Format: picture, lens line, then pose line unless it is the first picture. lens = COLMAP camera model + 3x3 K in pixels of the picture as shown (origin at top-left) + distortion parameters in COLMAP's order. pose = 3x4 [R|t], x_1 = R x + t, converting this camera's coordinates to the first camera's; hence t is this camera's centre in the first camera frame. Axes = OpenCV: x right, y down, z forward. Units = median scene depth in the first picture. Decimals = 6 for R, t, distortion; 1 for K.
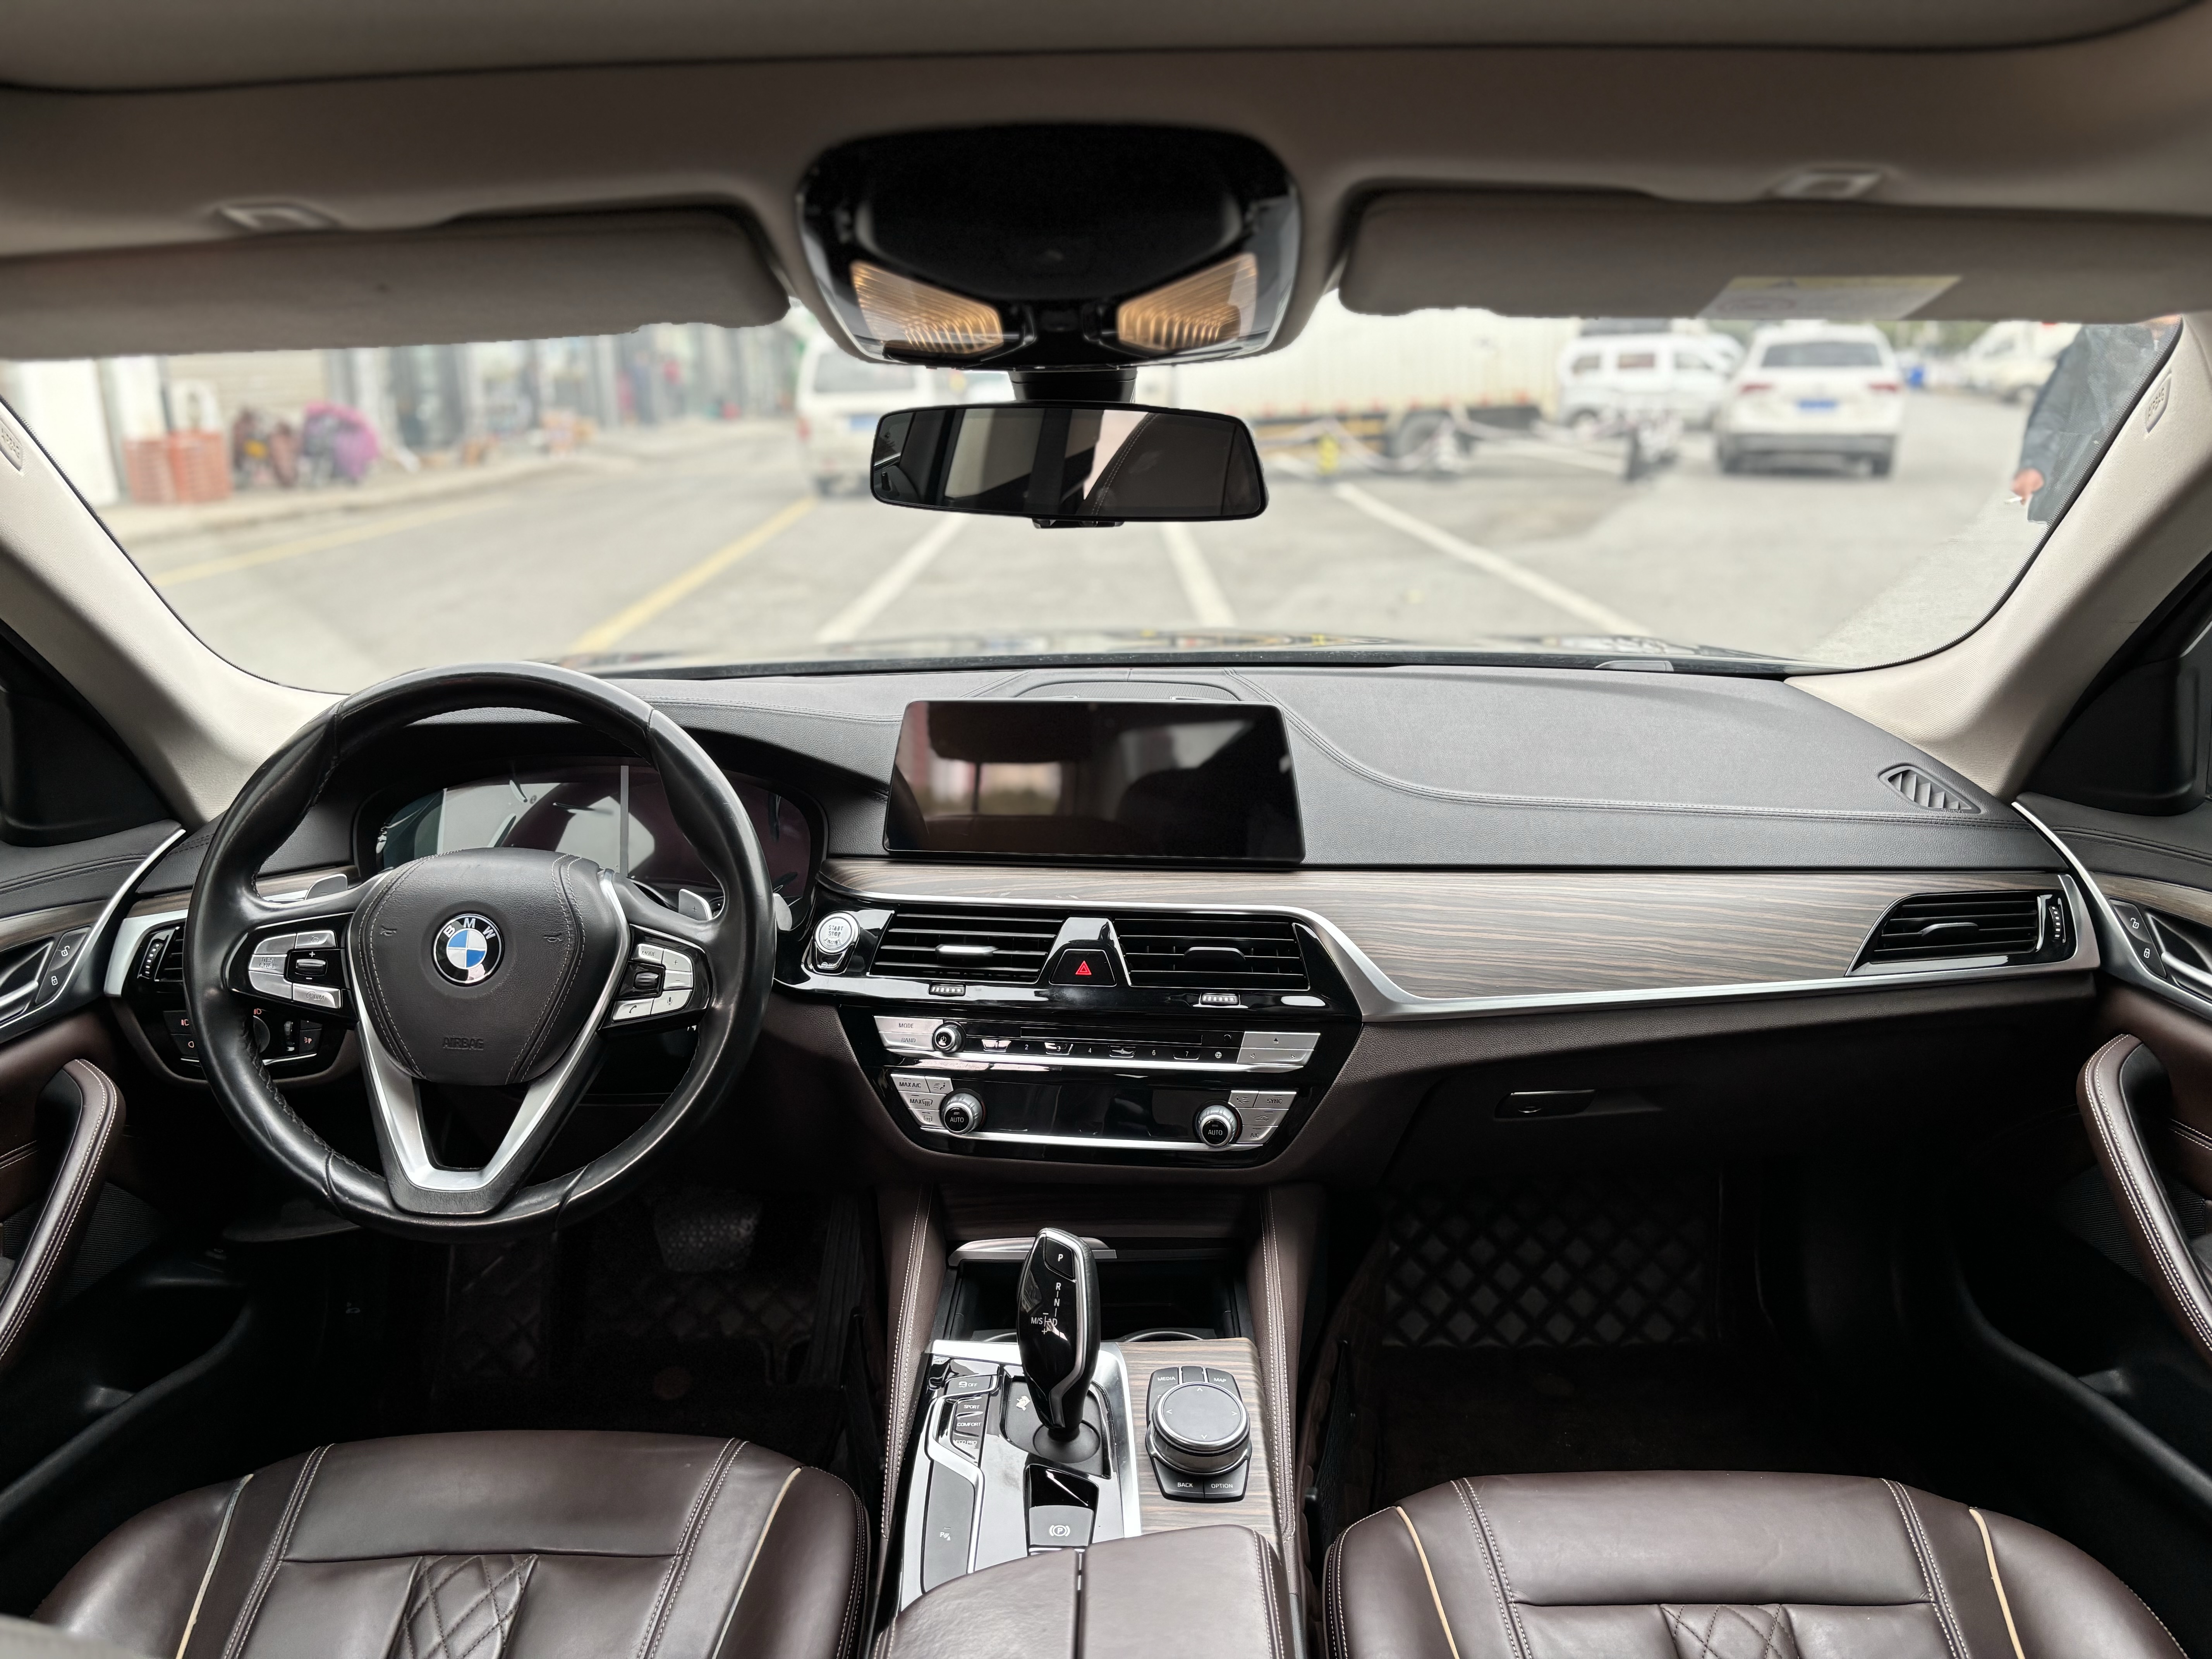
lens RADIAL K [[1697.9, 0, 1092.3], [0, 1697.9, 838.7], [0, 0, 1]] dist [0.048966, -0.047424]
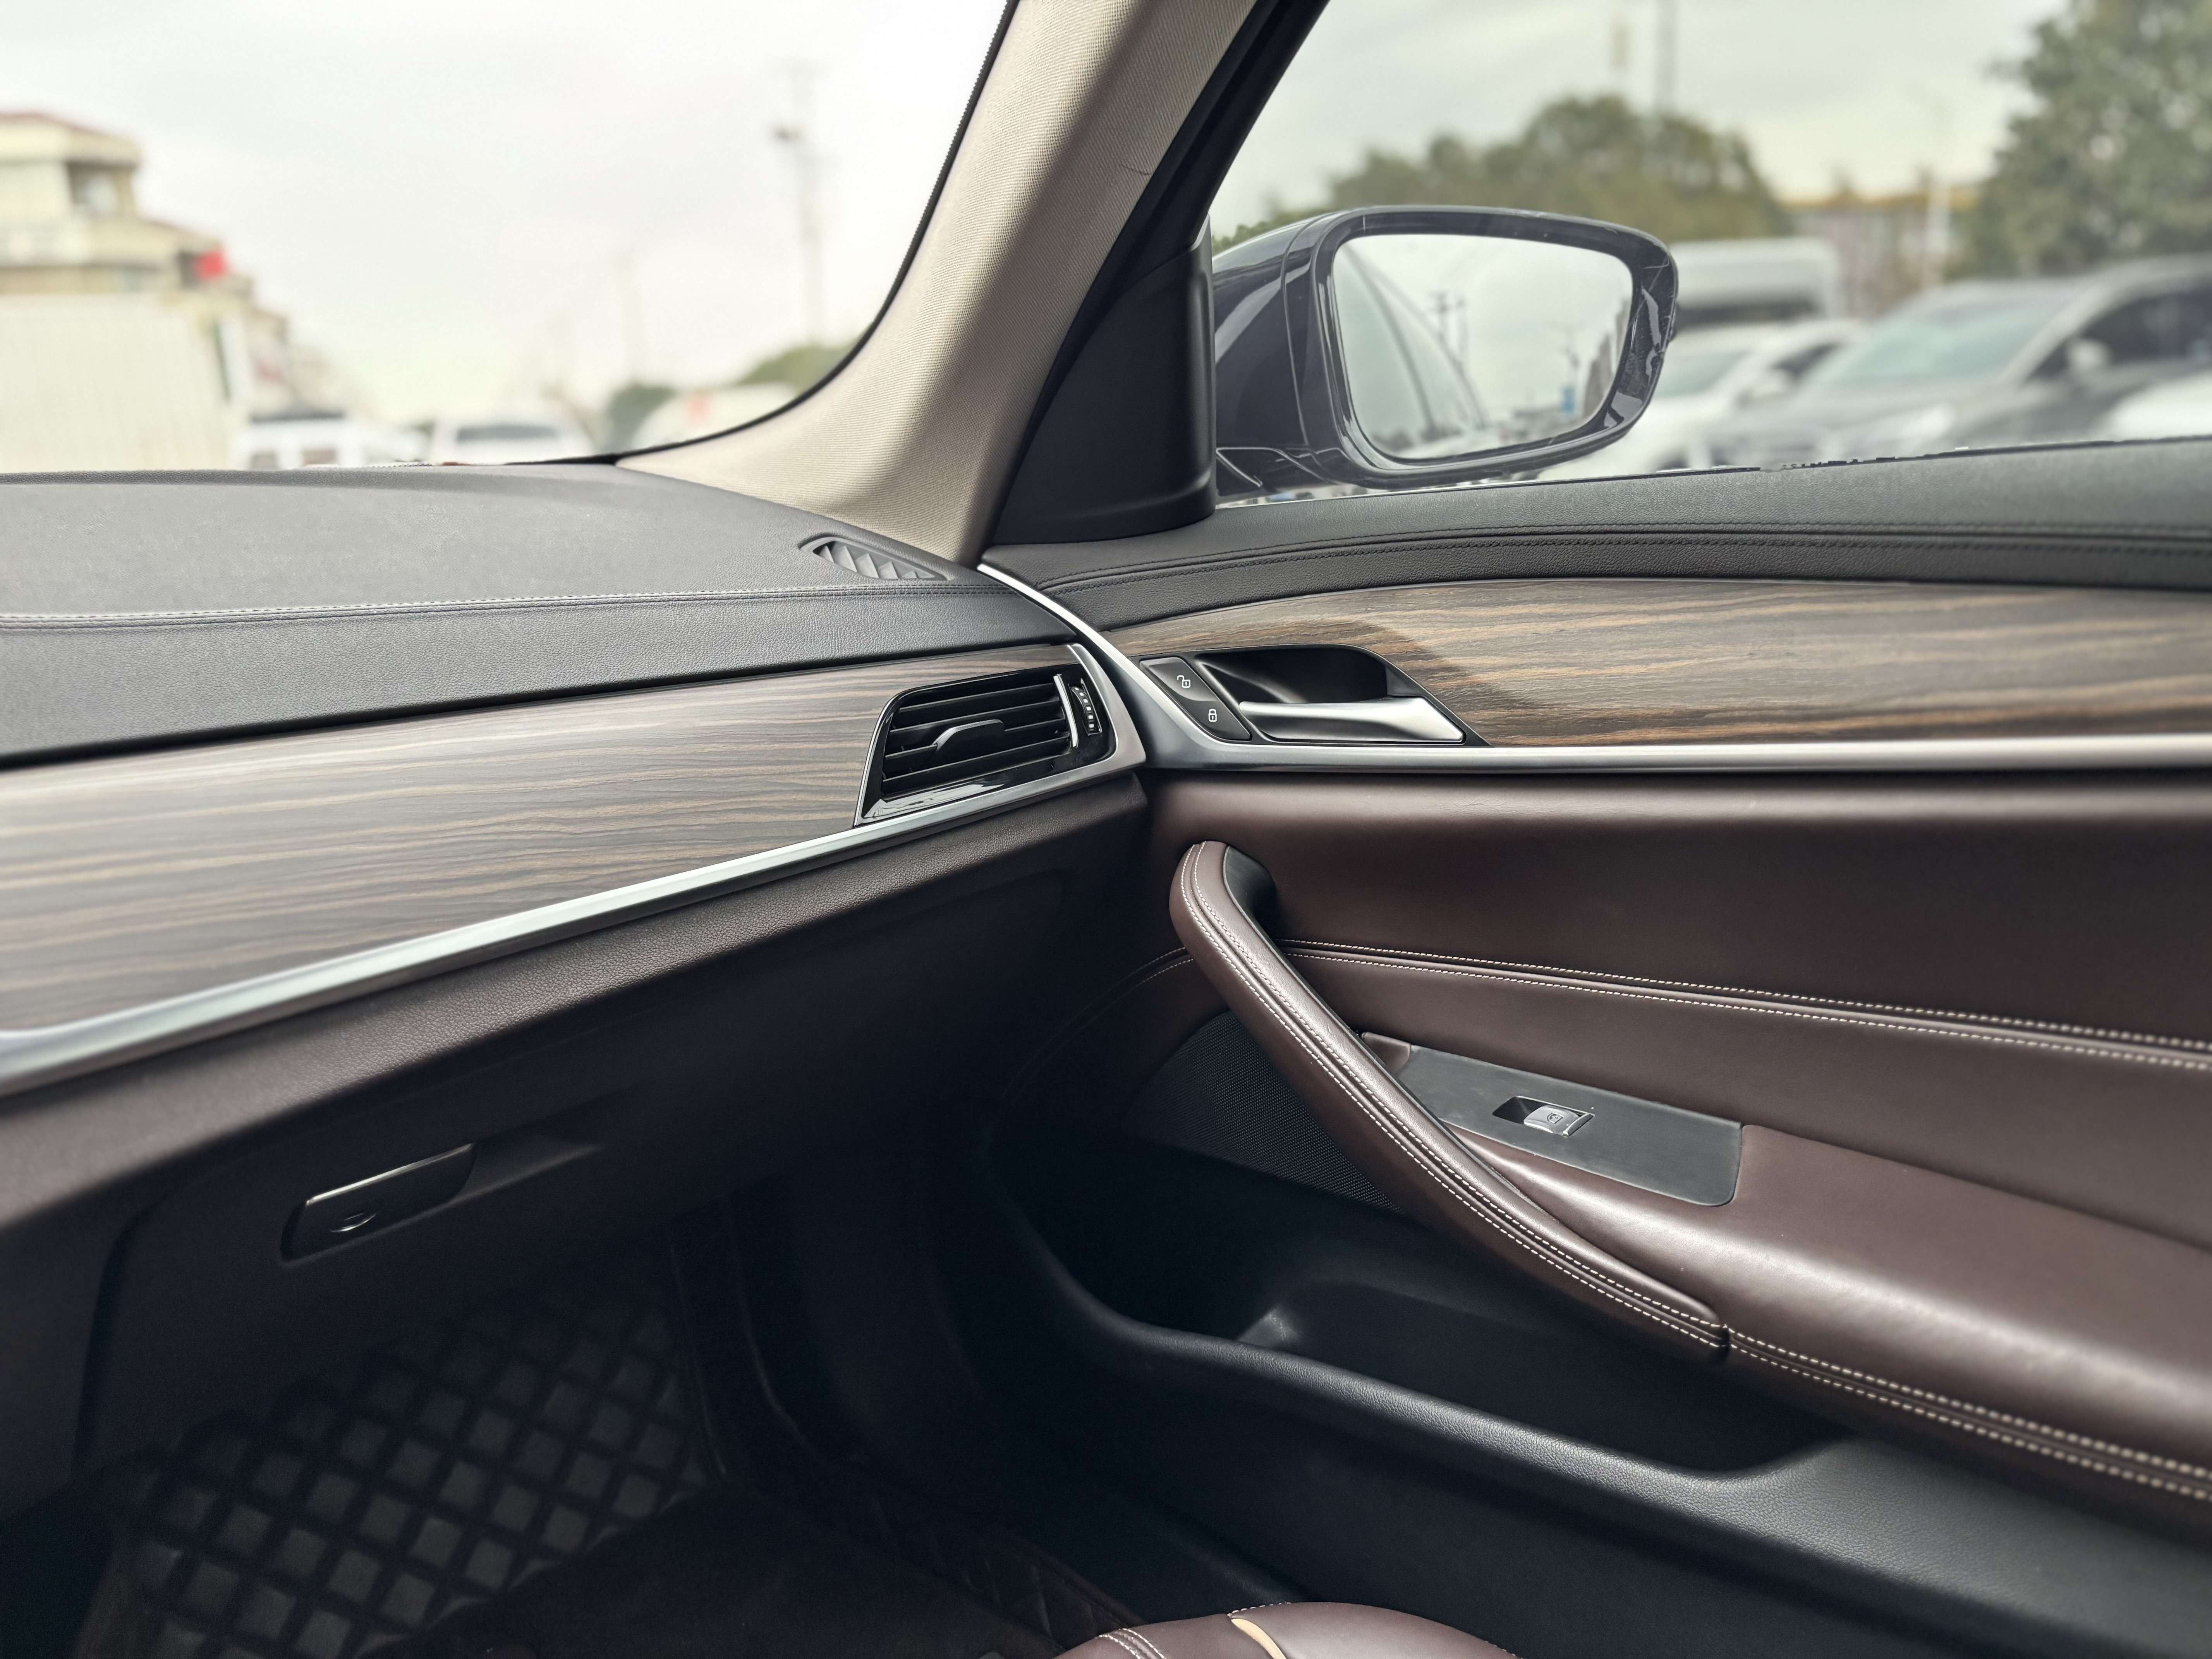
lens RADIAL K [[1697.9, 0, 1113.4], [0, 1697.9, 845.3], [0, 0, 1]] dist [0.048966, -0.047424]
pose [[0.748943, -0.177128, 0.638522, 0.128278], [0.212952, 0.976833, 0.021198, 0.092073], [-0.627484, 0.120098, 0.769311, 0.483577]]
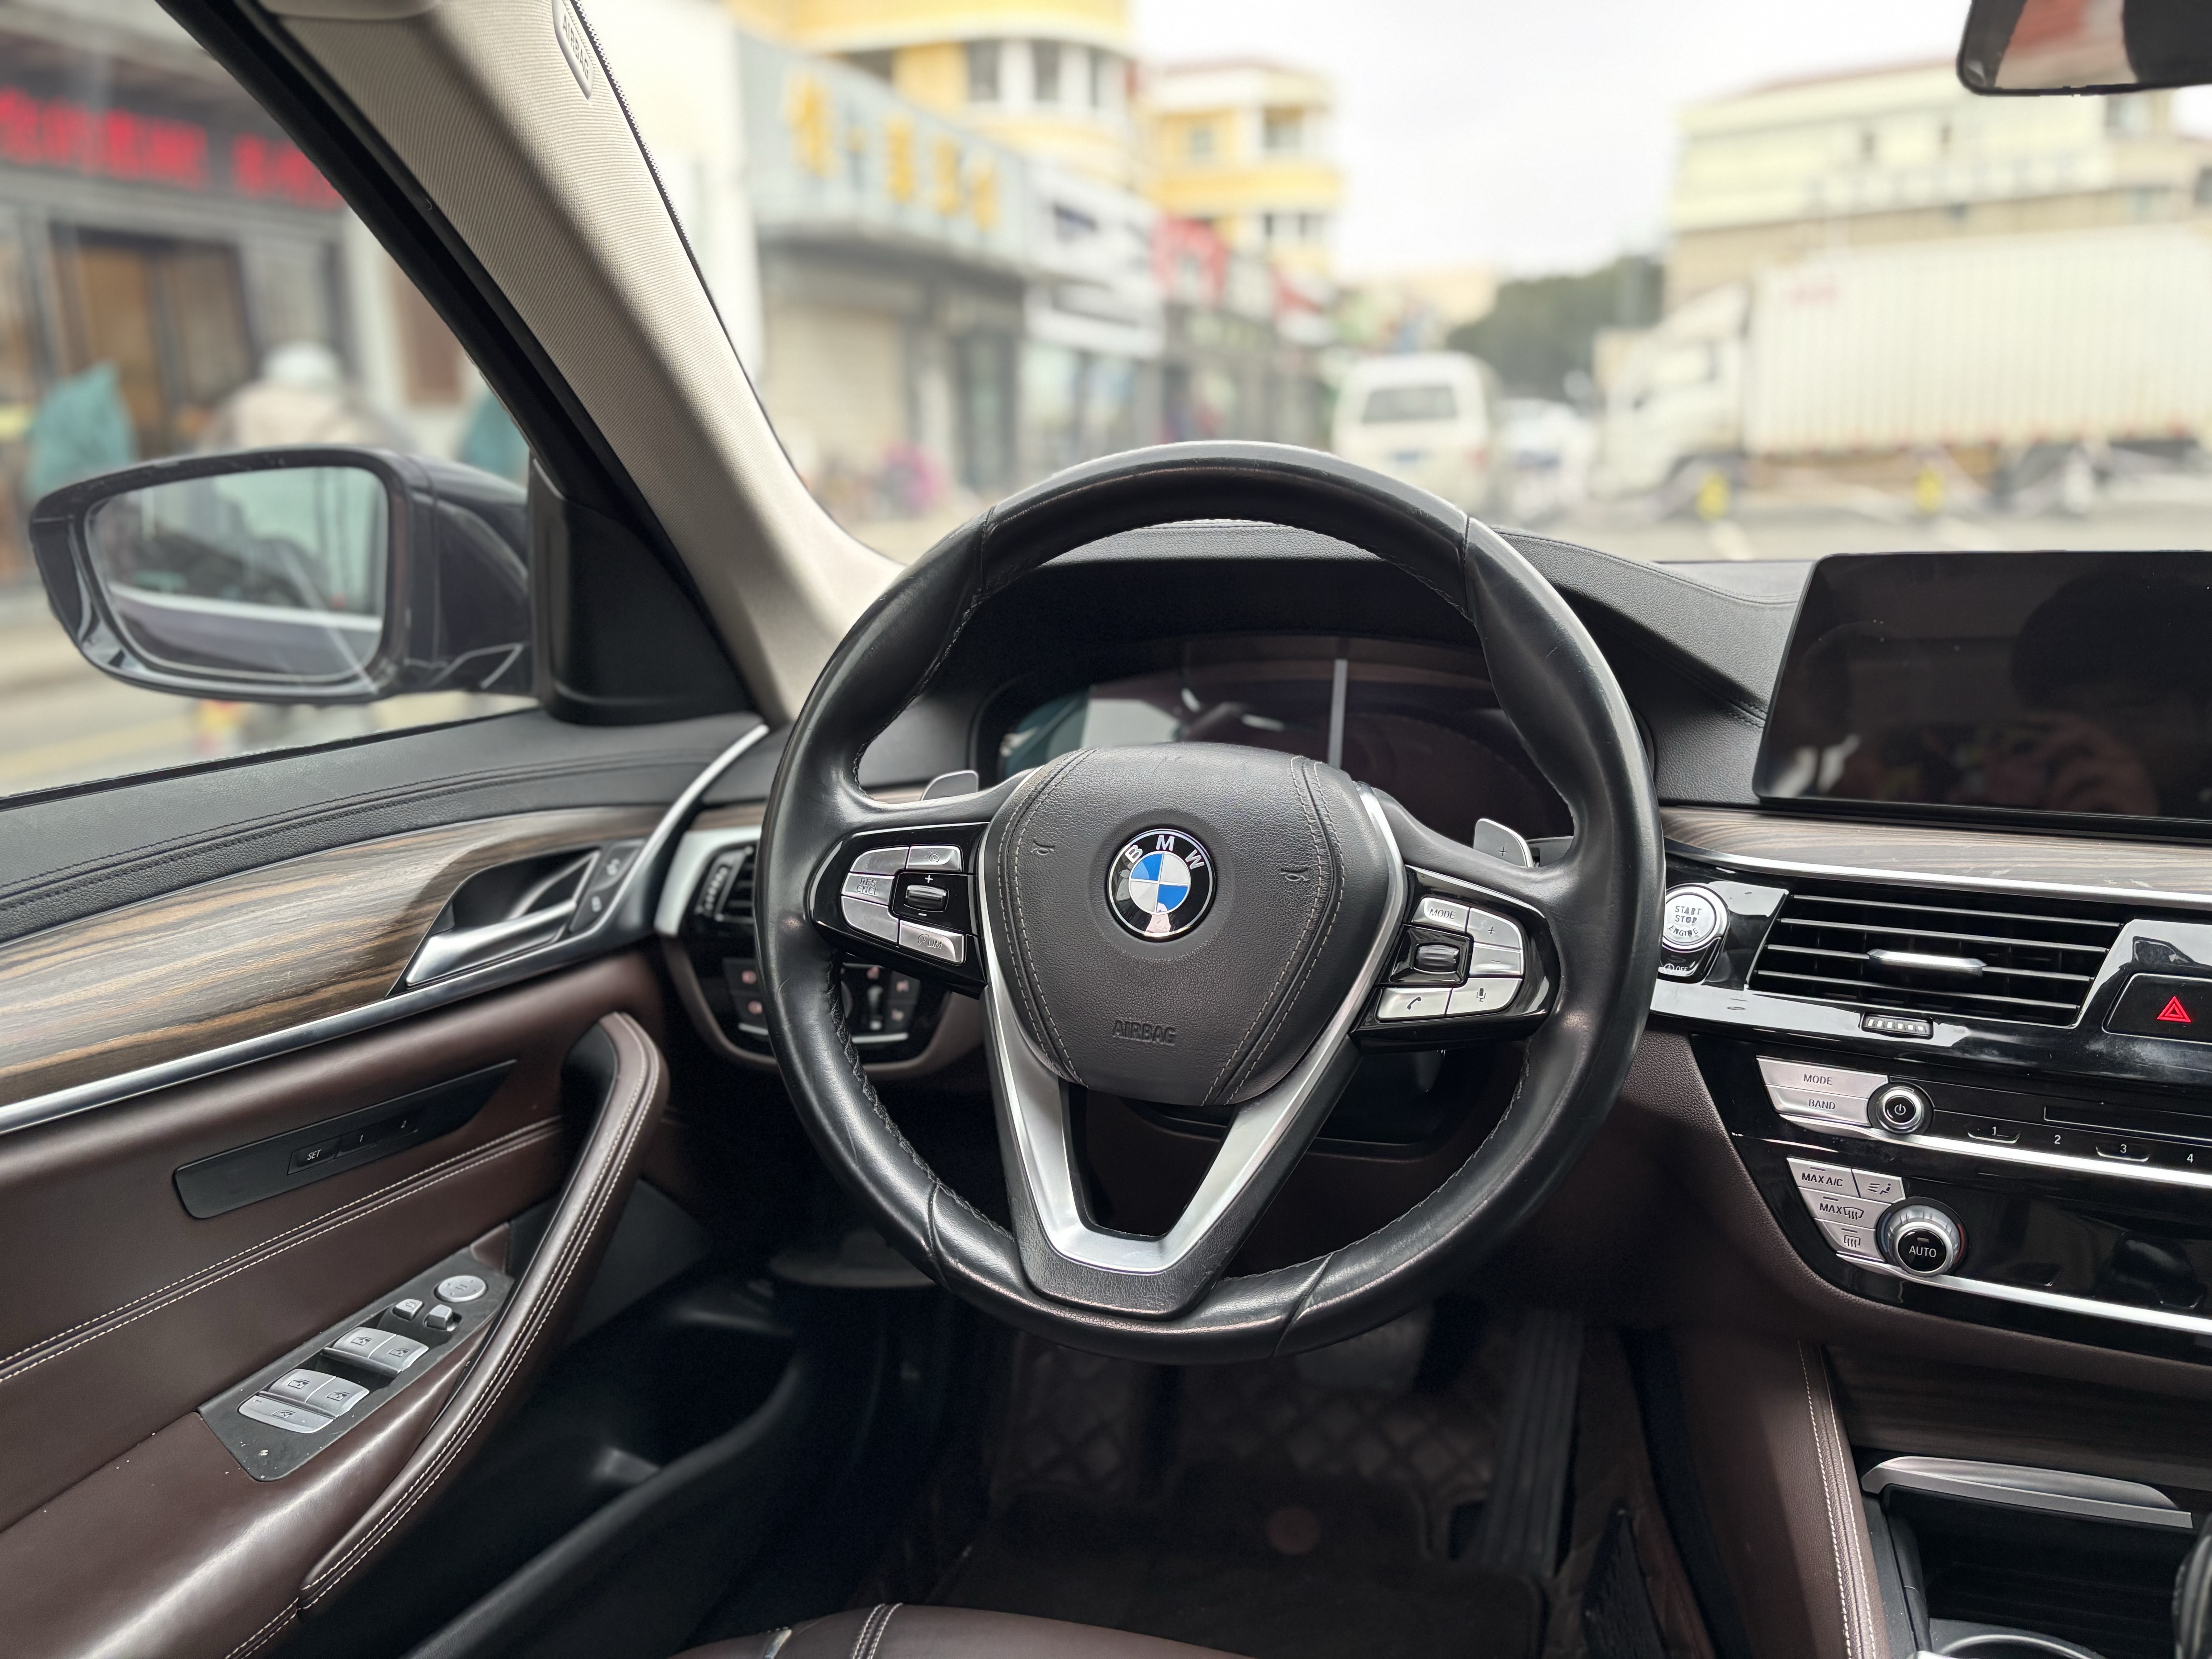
lens RADIAL K [[1697.9, 0, 1096.3], [0, 1697.9, 837.3], [0, 0, 1]] dist [0.048966, -0.047424]
pose [[0.957571, 0.057379, -0.282426, -0.187631], [-0.066361, 0.997546, -0.022332, 0.055464], [0.280452, 0.040127, 0.959029, 0.347278]]
